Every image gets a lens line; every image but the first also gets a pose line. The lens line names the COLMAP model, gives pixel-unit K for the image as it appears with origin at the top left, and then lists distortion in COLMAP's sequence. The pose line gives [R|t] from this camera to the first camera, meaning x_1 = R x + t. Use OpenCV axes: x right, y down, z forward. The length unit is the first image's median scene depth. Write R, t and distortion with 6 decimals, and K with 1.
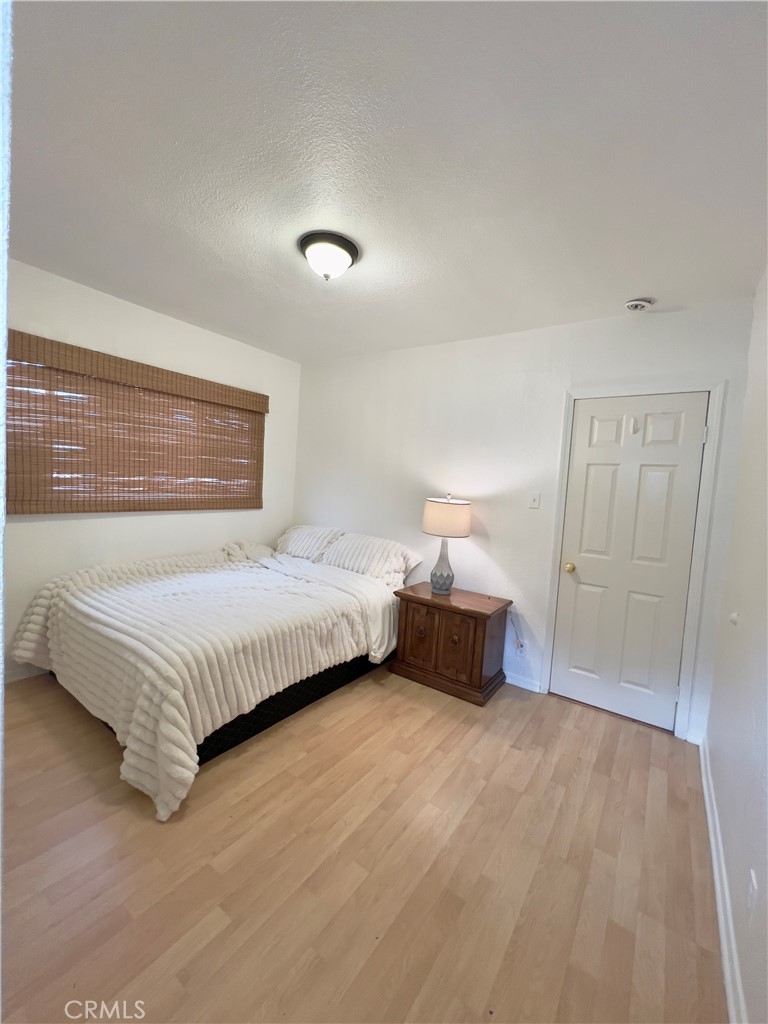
lens RADIAL K [[412.2, 0, 376.7], [0, 412.2, 512.6], [0, 0, 1]] dist [0.000124, 0.000546]
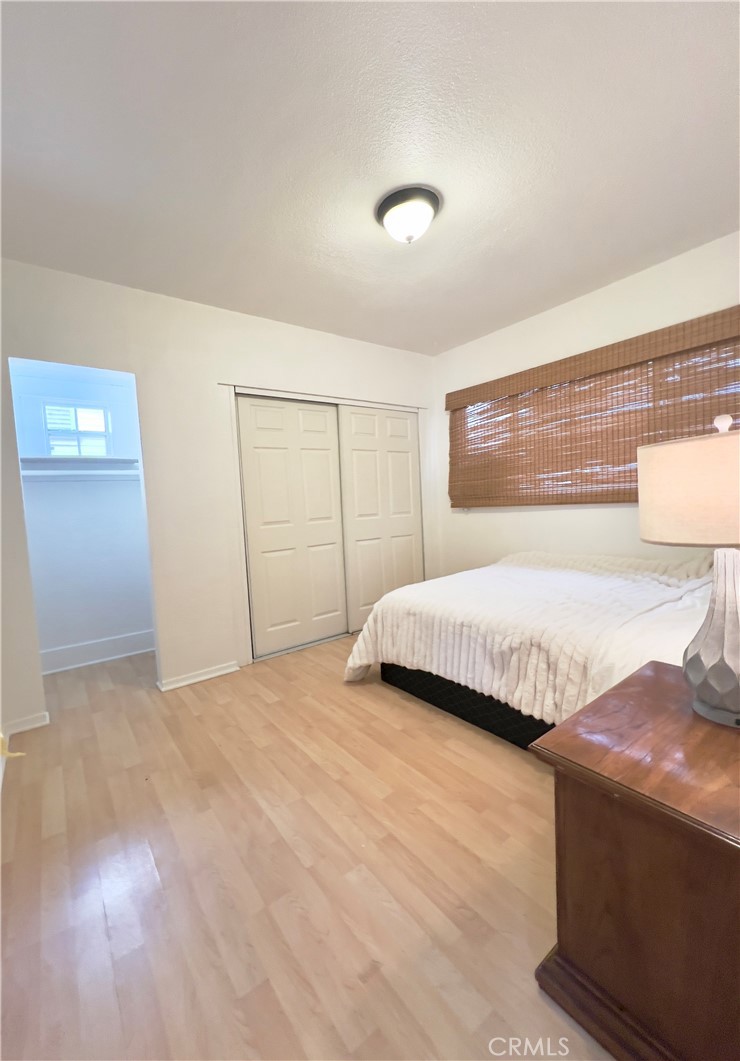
lens RADIAL K [[436.1, 0, 362.9], [0, 436.1, 533.4], [0, 0, 1]] dist [-0.001965, -0.000075]
pose [[-0.315390, 0.025358, -0.948623, 0.715985], [-0.032354, 0.998774, 0.037456, 0.053200], [0.948410, 0.042505, -0.314183, 1.017396]]
